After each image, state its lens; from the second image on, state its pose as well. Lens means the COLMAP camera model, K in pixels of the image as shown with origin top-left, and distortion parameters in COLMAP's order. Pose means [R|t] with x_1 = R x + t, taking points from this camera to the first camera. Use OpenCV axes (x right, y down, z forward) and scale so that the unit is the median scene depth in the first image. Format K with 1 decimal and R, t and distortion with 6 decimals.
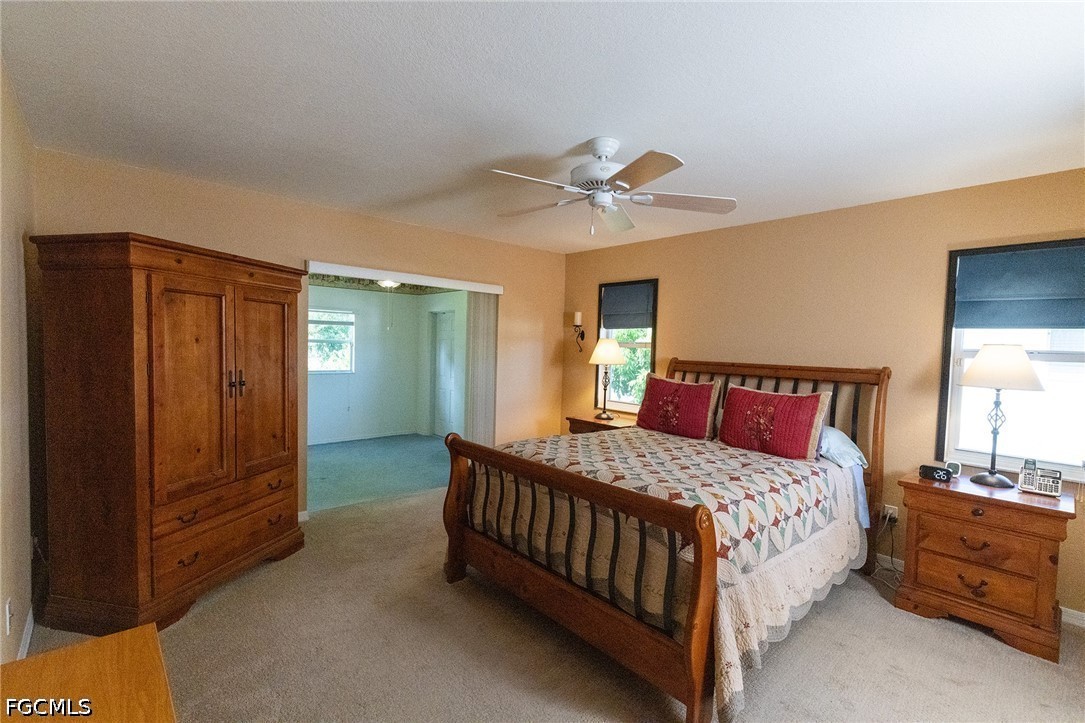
lens RADIAL K [[485.4, 0, 543.1], [0, 485.4, 365.1], [0, 0, 1]] dist [0.004455, -0.000846]
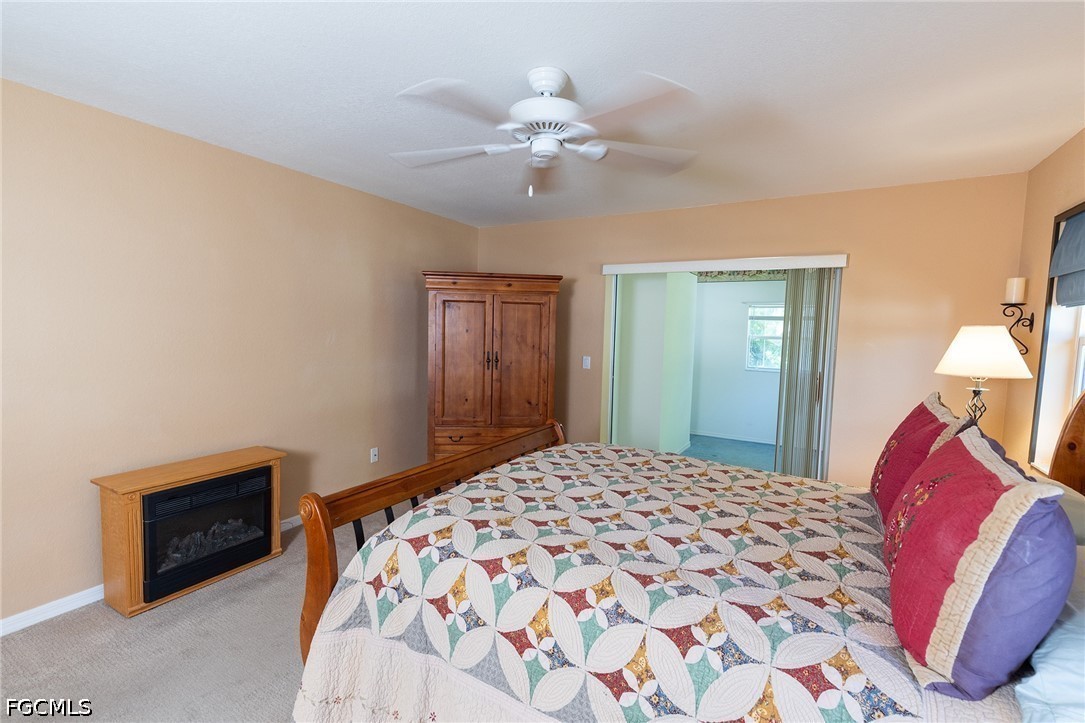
lens RADIAL K [[473.6, 0, 542.5], [0, 473.6, 361.5], [0, 0, 1]] dist [0.000775, -0.000245]
pose [[0.306709, 0.046888, -0.950648, 0.727485], [-0.058162, 0.997843, 0.030451, -0.010258], [0.950025, 0.045952, 0.308774, 0.653116]]
